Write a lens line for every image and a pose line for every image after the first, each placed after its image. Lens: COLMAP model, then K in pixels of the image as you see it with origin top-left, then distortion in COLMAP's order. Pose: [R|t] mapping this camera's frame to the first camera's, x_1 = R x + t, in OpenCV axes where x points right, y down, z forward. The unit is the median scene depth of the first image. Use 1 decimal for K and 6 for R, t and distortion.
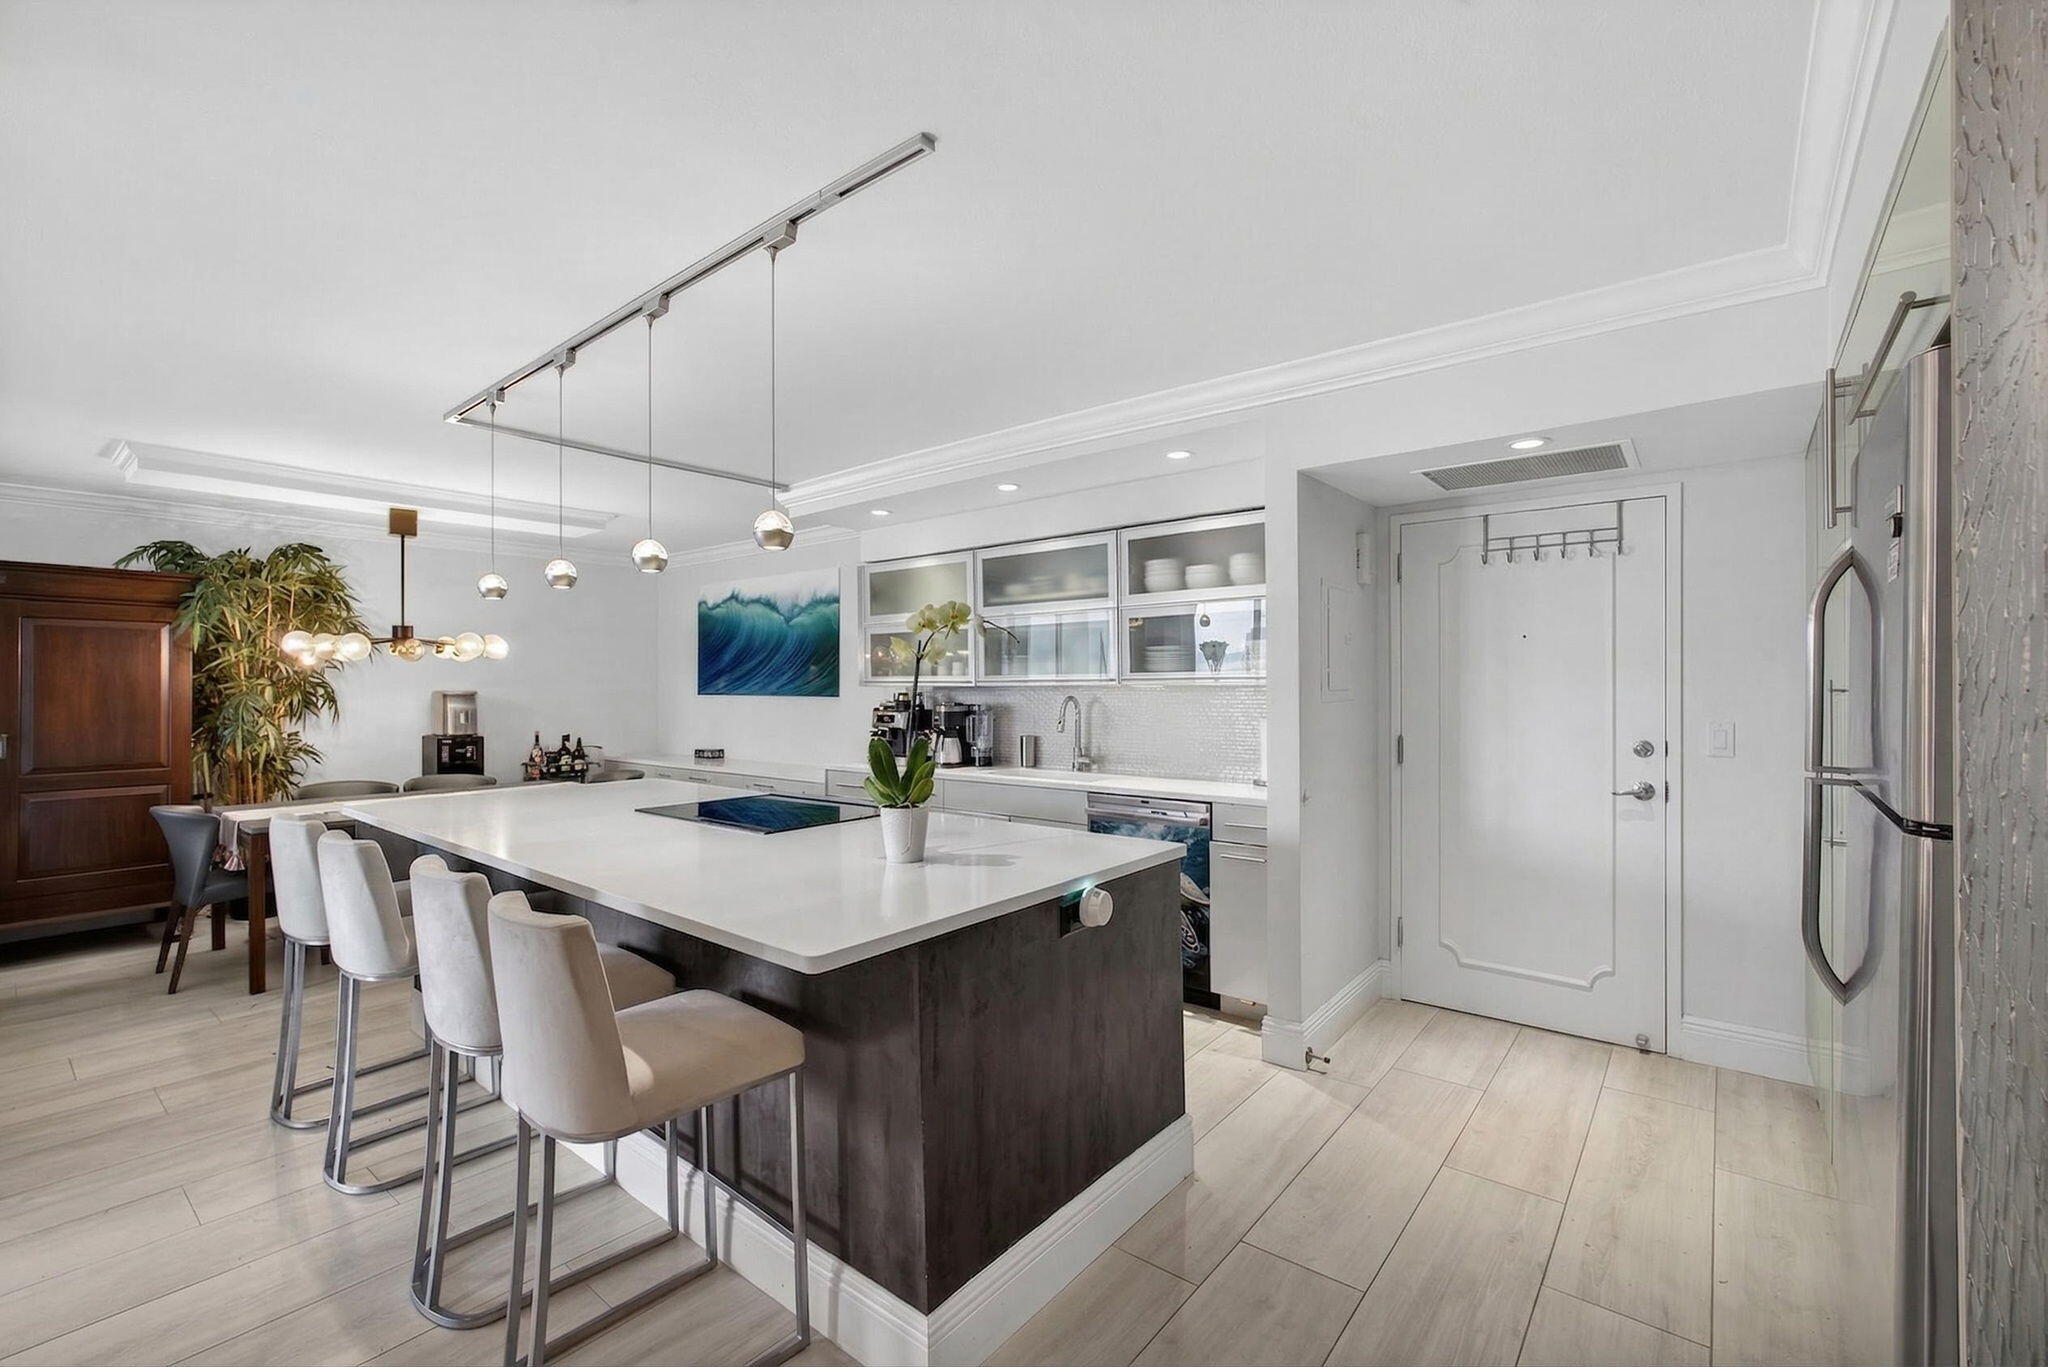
lens RADIAL K [[879.4, 0, 1032.0], [0, 879.4, 688.3], [0, 0, 1]] dist [-0.001284, 0.000301]
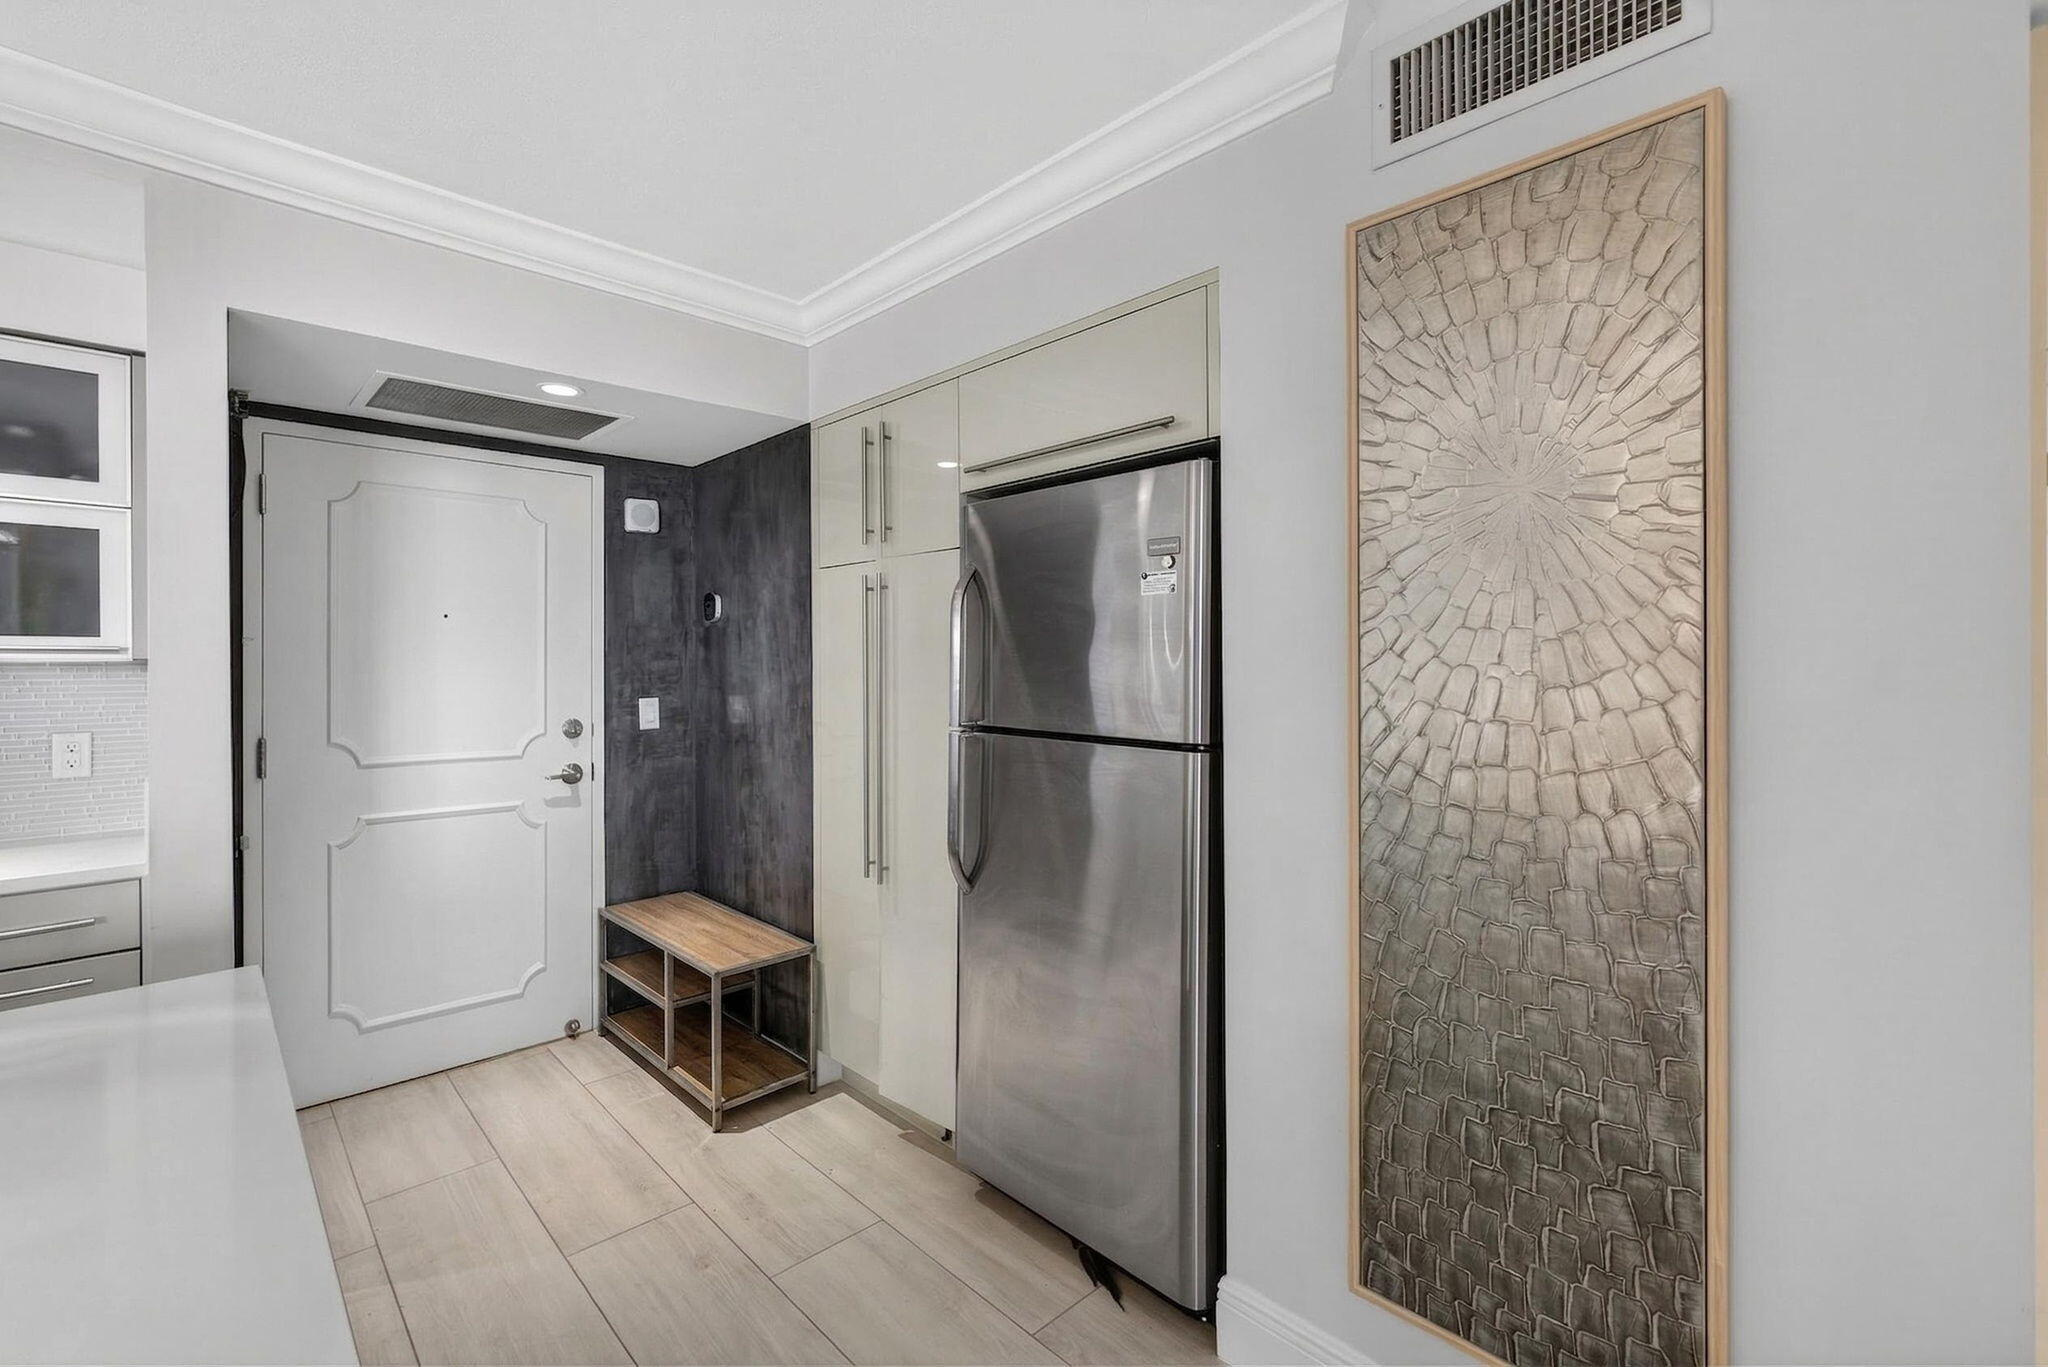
lens RADIAL K [[885.8, 0, 1037.9], [0, 885.8, 670.4], [0, 0, 1]] dist [0.000940, 0.000722]
pose [[0.130905, -0.004494, 0.991385, -0.152963], [0.005692, 0.999977, 0.003782, 0.000433], [-0.991379, 0.005148, 0.130928, 0.241016]]
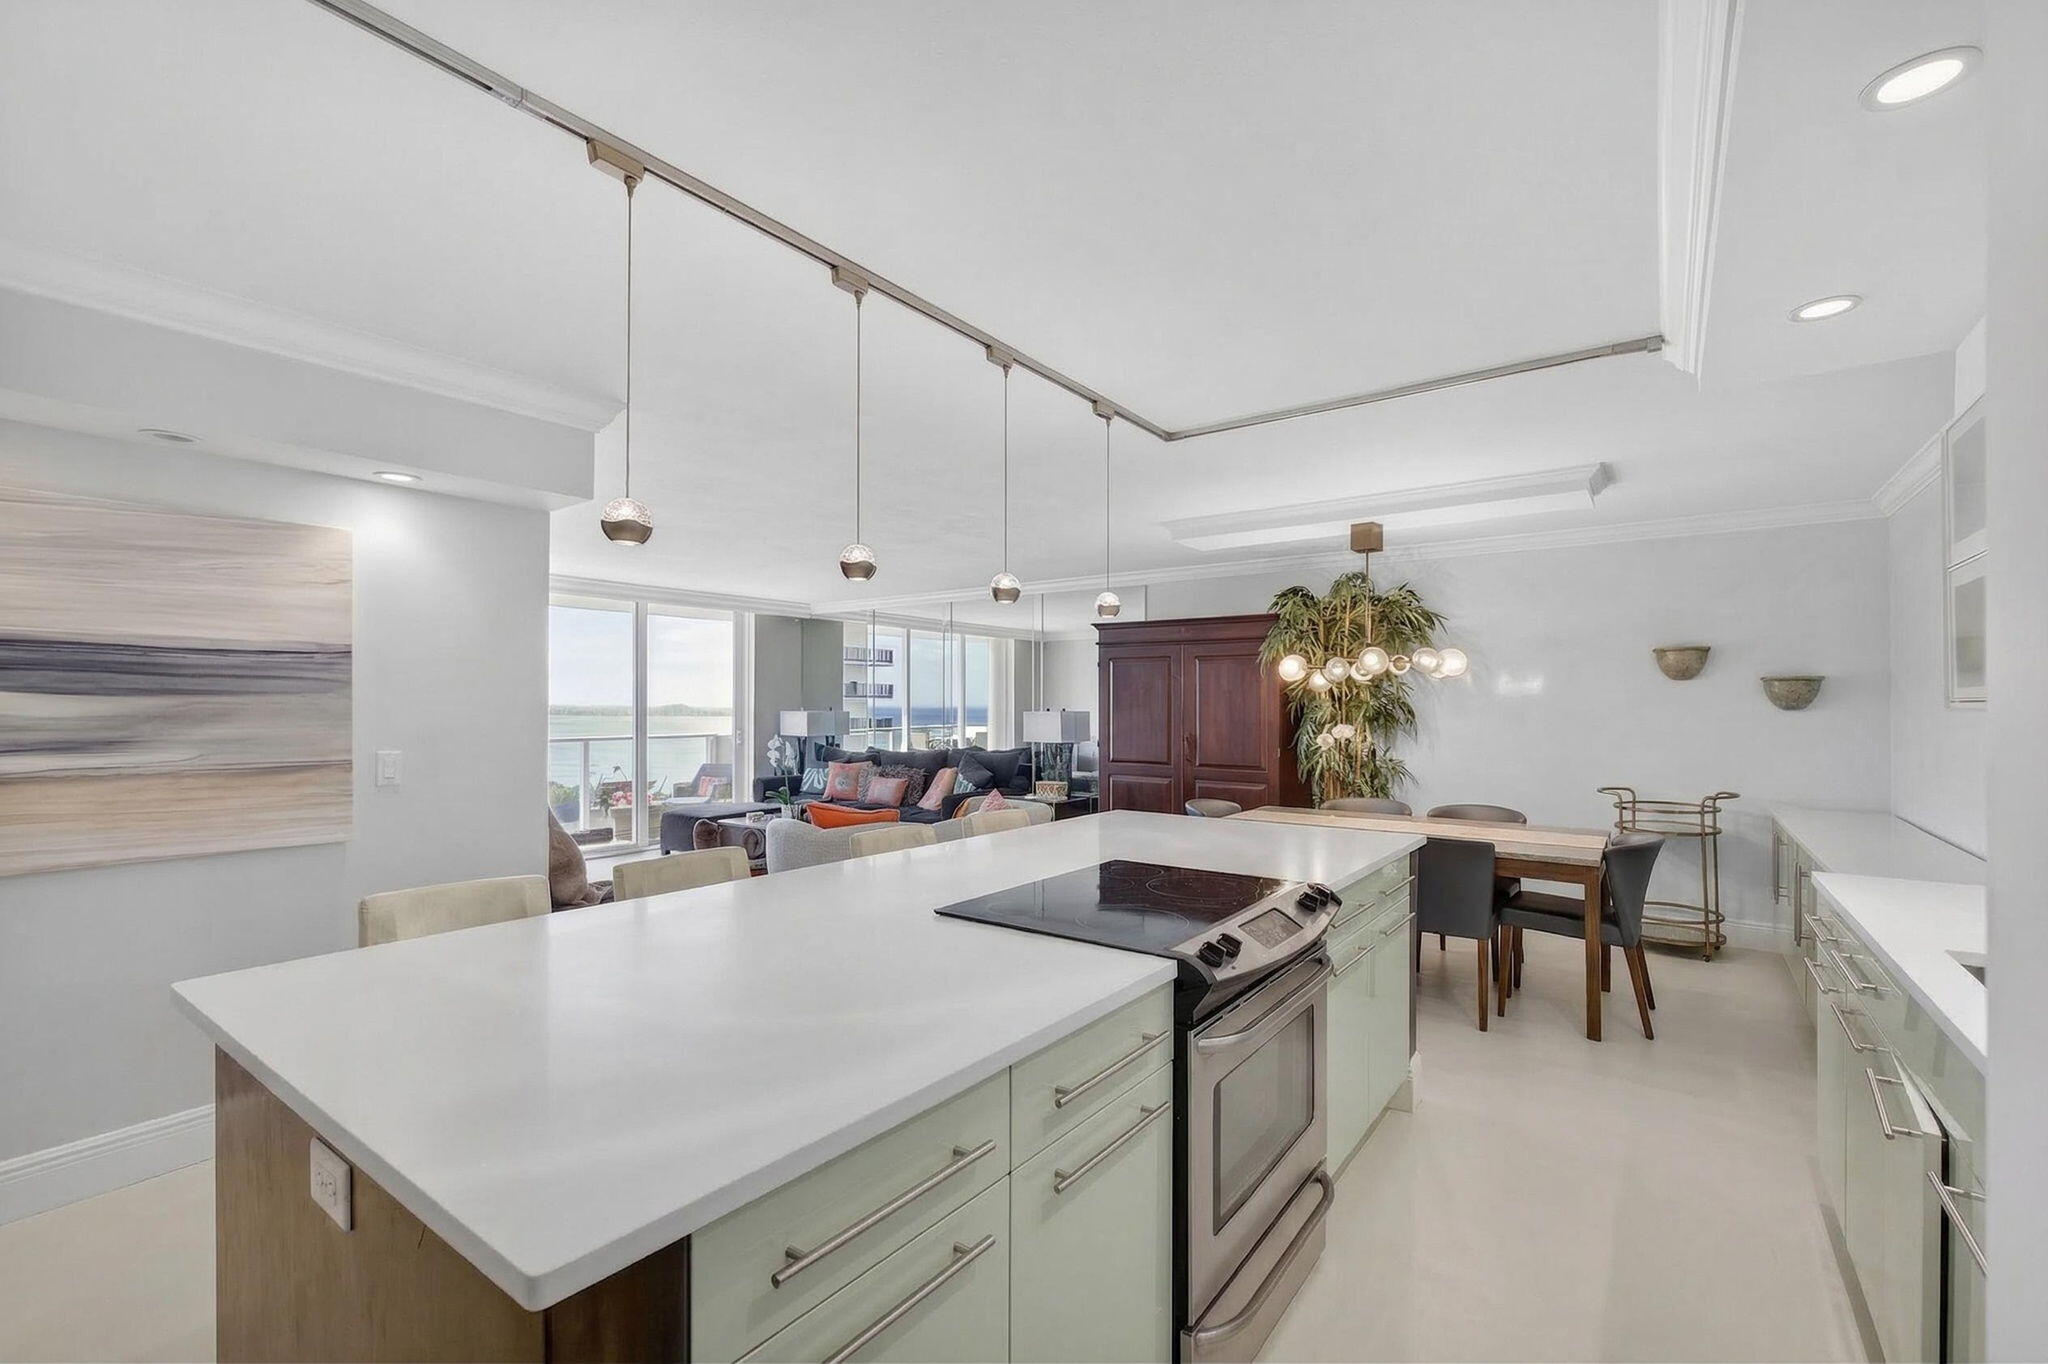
lens RADIAL K [[874.6, 0, 1024.0], [0, 874.6, 682.0], [0, 0, 1]] dist [0.002010, -0.000513]
pose [[0.035243, -0.021456, -0.999148, 0.236528], [-0.007750, 0.999734, -0.021742, -0.004738], [0.999349, 0.008510, 0.035067, 0.585948]]
